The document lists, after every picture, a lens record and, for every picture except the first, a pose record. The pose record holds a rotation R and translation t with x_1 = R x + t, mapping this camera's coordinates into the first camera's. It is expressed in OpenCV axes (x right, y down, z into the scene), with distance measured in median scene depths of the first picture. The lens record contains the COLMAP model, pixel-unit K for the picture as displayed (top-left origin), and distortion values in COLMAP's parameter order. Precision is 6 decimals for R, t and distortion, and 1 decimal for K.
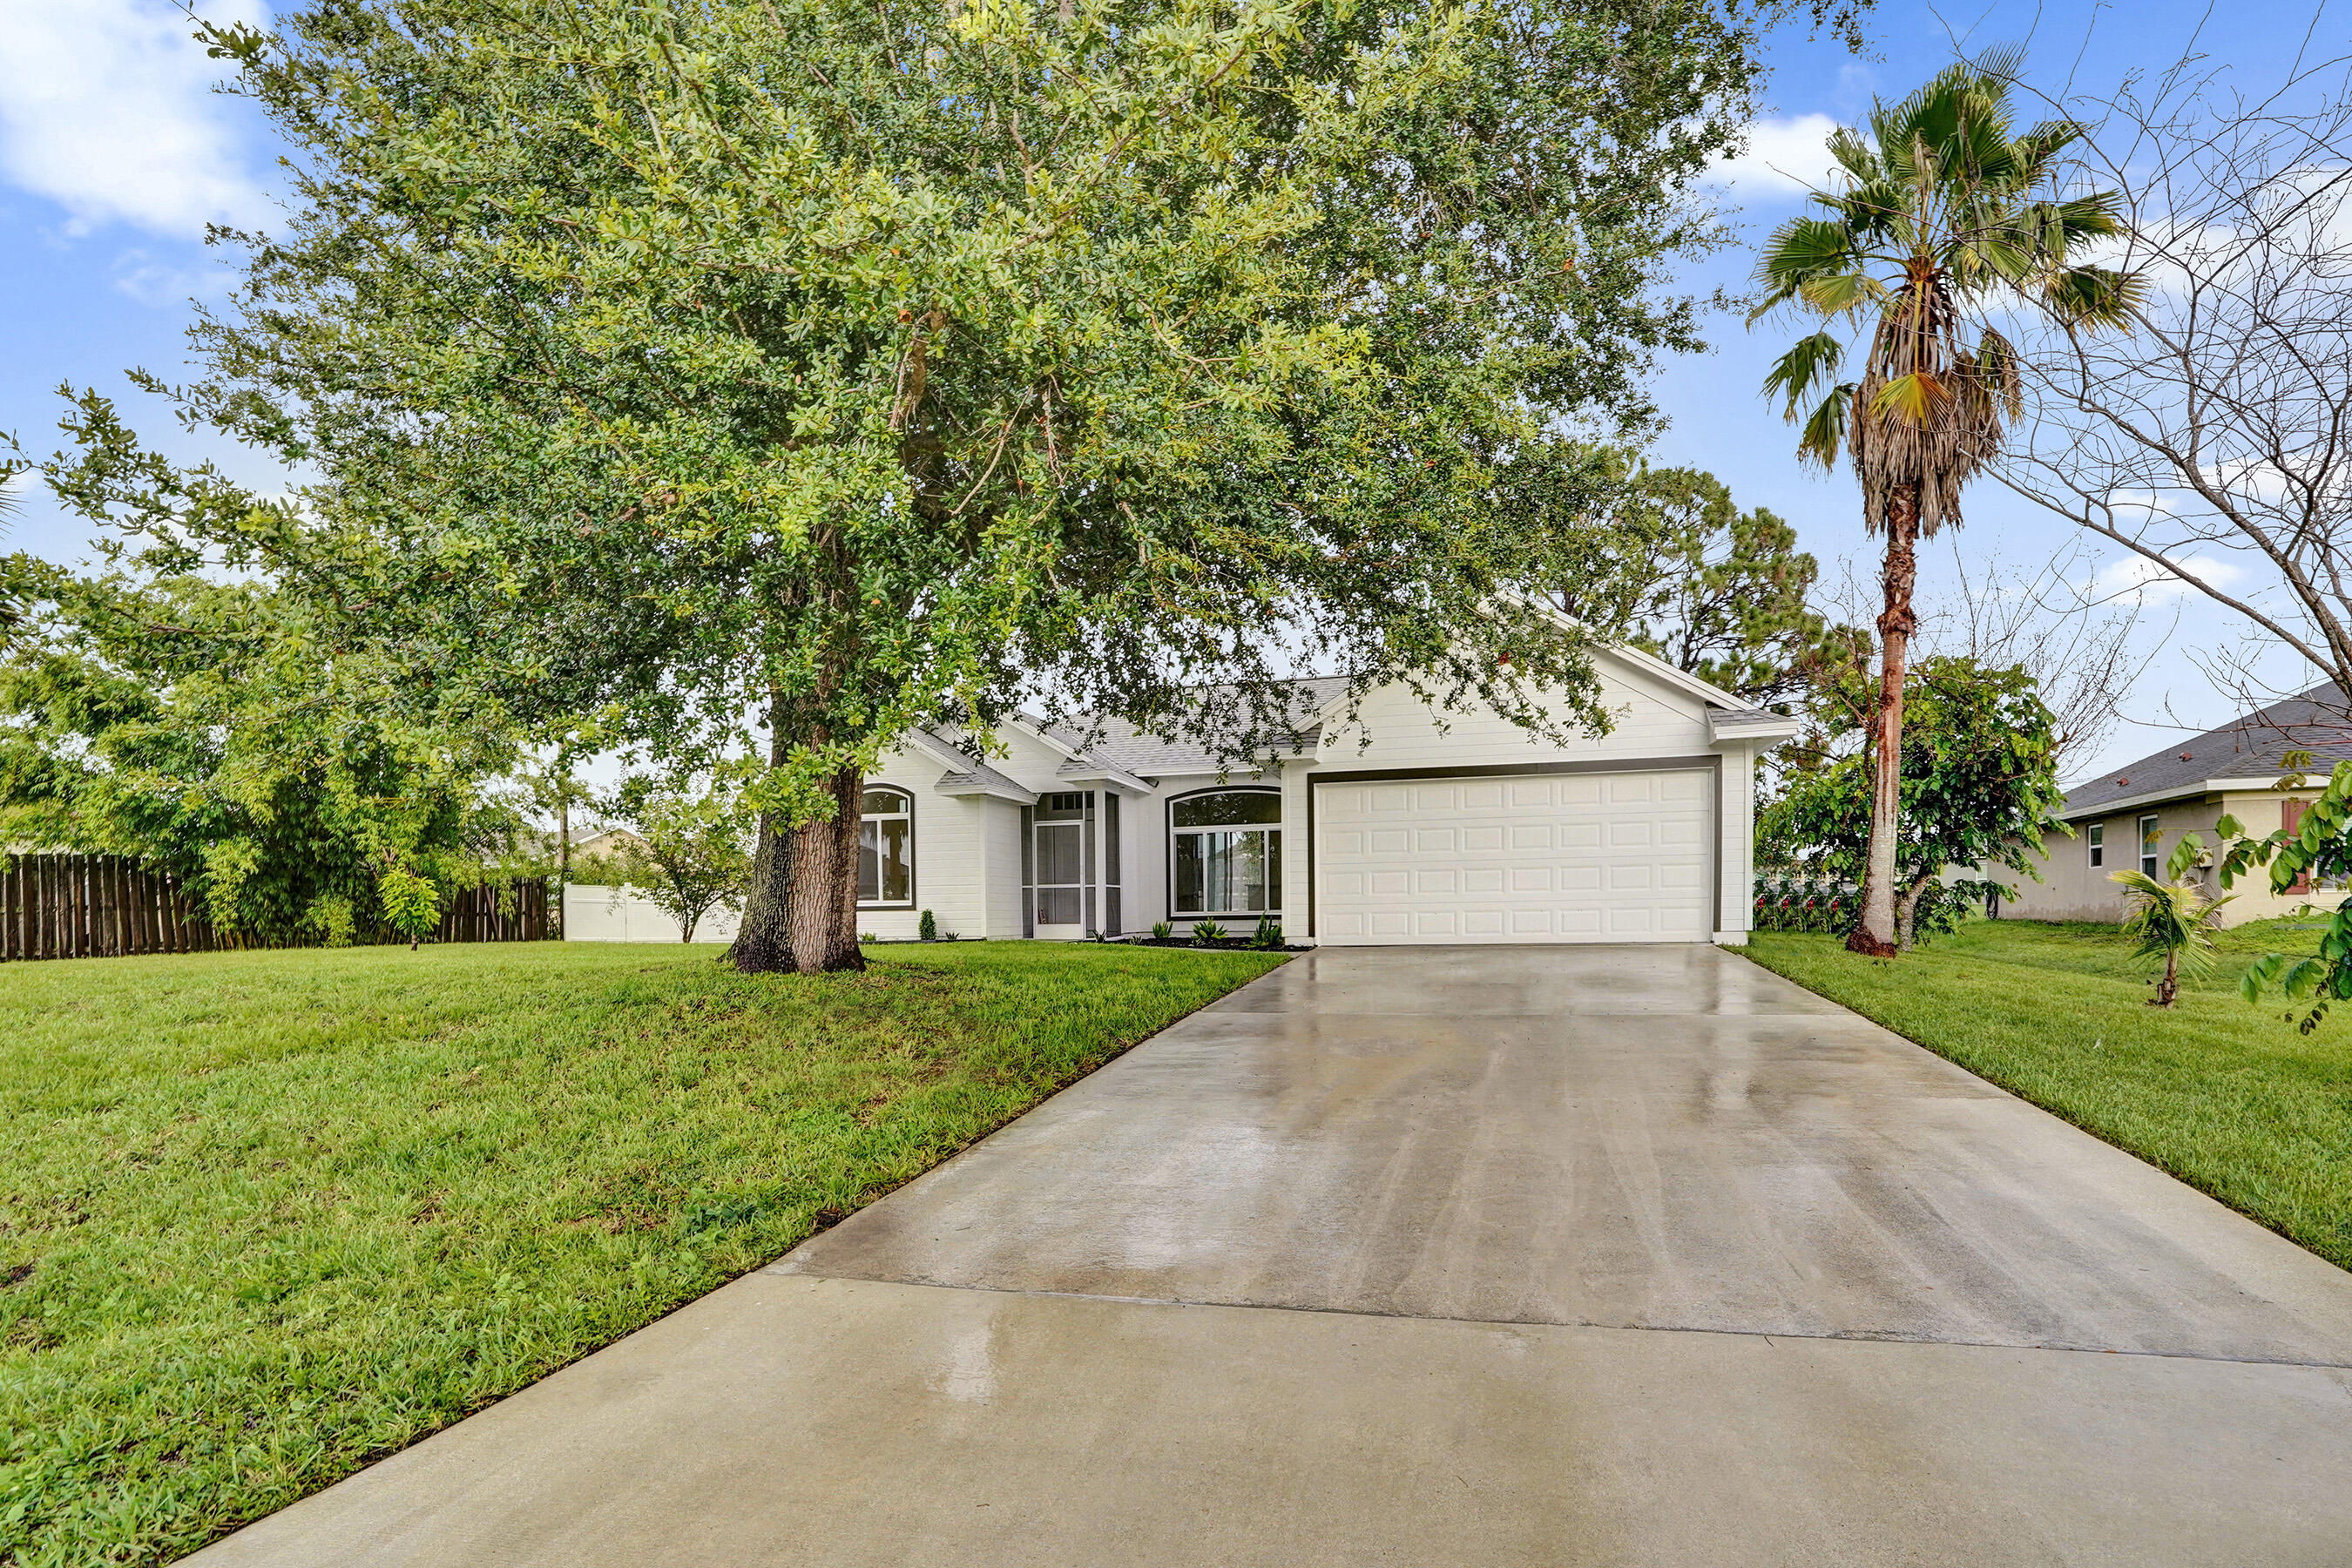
lens RADIAL K [[1123.2, 0, 1198.7], [0, 1123.2, 826.5], [0, 0, 1]] dist [-0.063320, 0.020839]
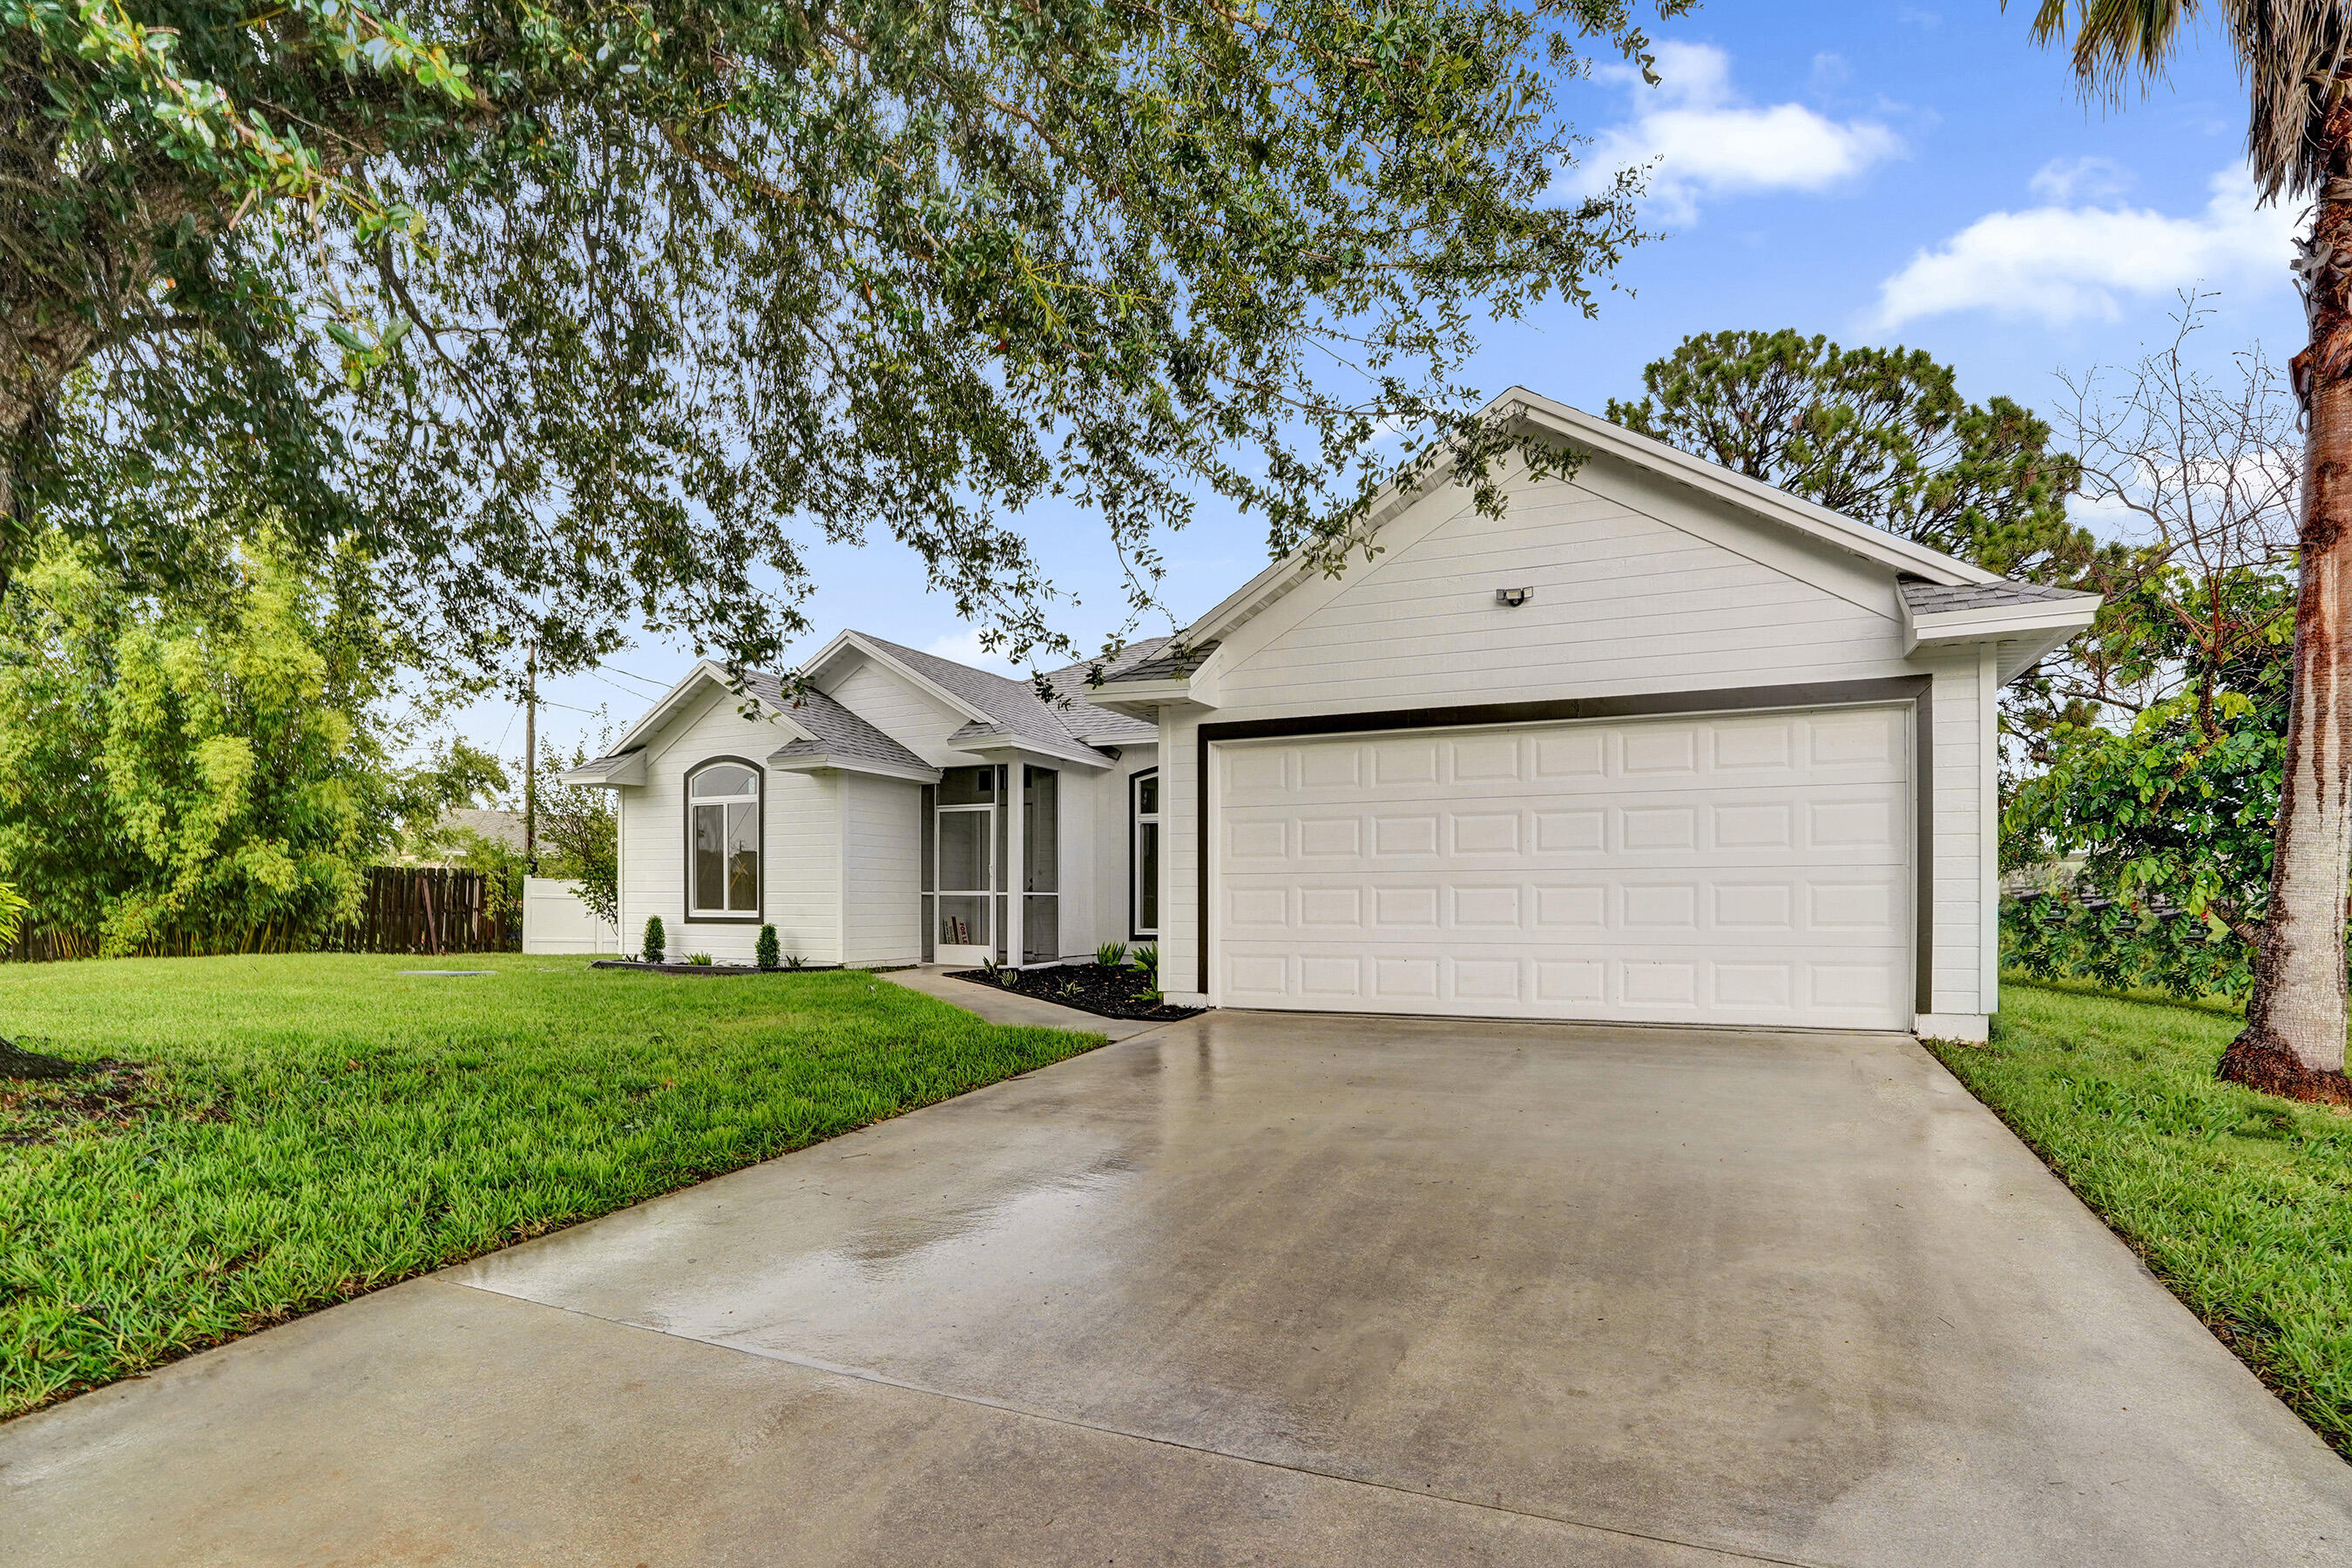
lens RADIAL K [[1106.2, 0, 1200.9], [0, 1106.2, 799.0], [0, 0, 1]] dist [-0.065490, 0.022622]
pose [[0.985847, -0.000856, -0.167643, 0.157863], [-0.001648, 0.999889, -0.014797, 0.001493], [0.167637, 0.014864, 0.985737, 0.321201]]
